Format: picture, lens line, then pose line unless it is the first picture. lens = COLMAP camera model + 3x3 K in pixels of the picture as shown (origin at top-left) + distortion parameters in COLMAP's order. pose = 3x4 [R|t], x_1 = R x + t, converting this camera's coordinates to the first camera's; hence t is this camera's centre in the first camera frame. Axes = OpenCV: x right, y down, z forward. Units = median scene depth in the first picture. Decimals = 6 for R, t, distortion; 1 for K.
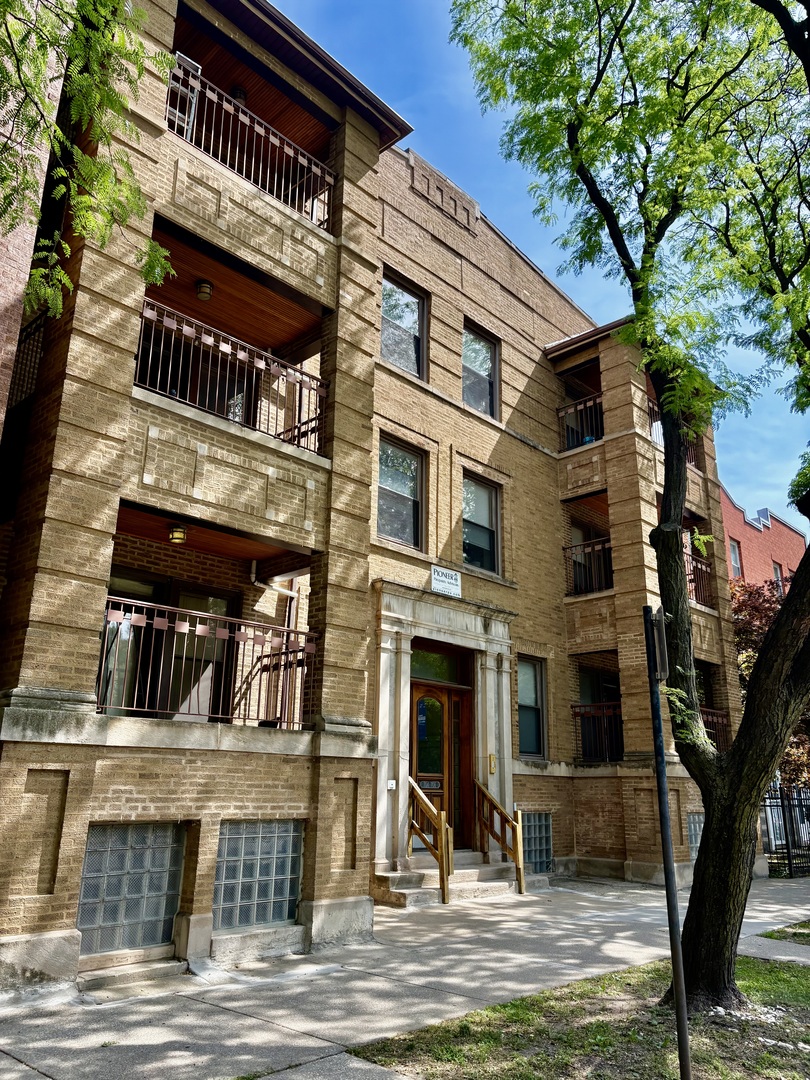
lens RADIAL K [[825.7, 0, 409.9], [0, 825.7, 544.0], [0, 0, 1]] dist [0.098131, -0.197343]
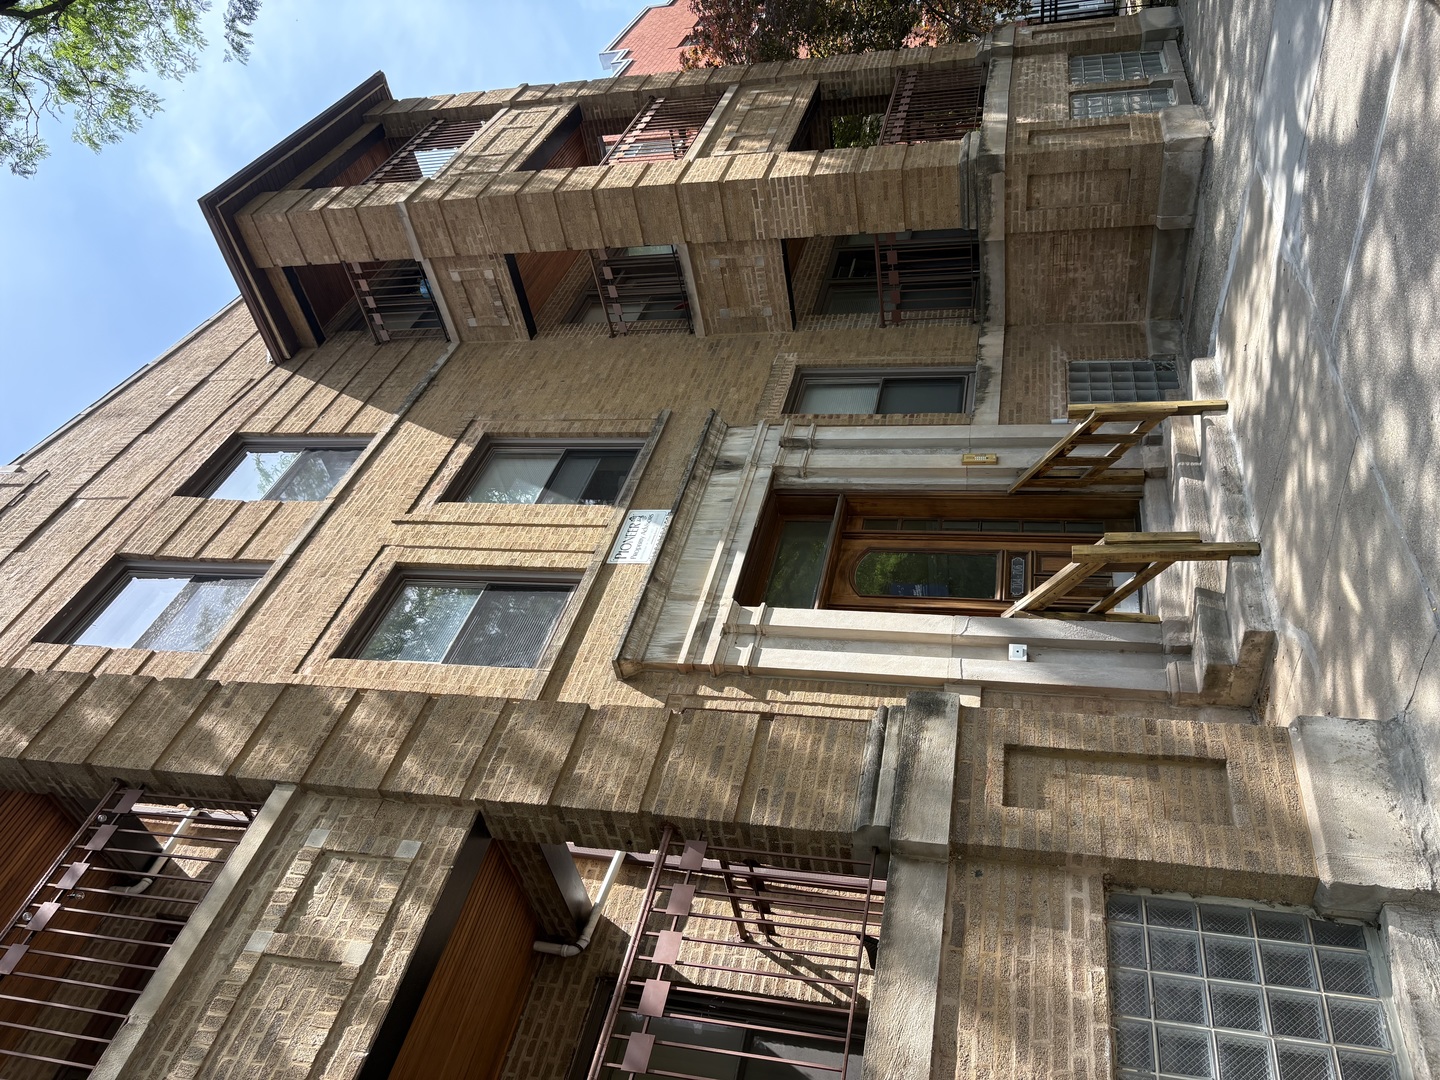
lens RADIAL K [[1106.0, 0, 720.0], [0, 1106.0, 540.0], [0, 0, 1]] dist [0.019014, 0.014493]
pose [[0.023383, -0.998195, 0.055315, 0.003777], [0.999456, 0.024627, 0.021929, 0.081137], [-0.023252, 0.054773, 0.998228, 0.290241]]
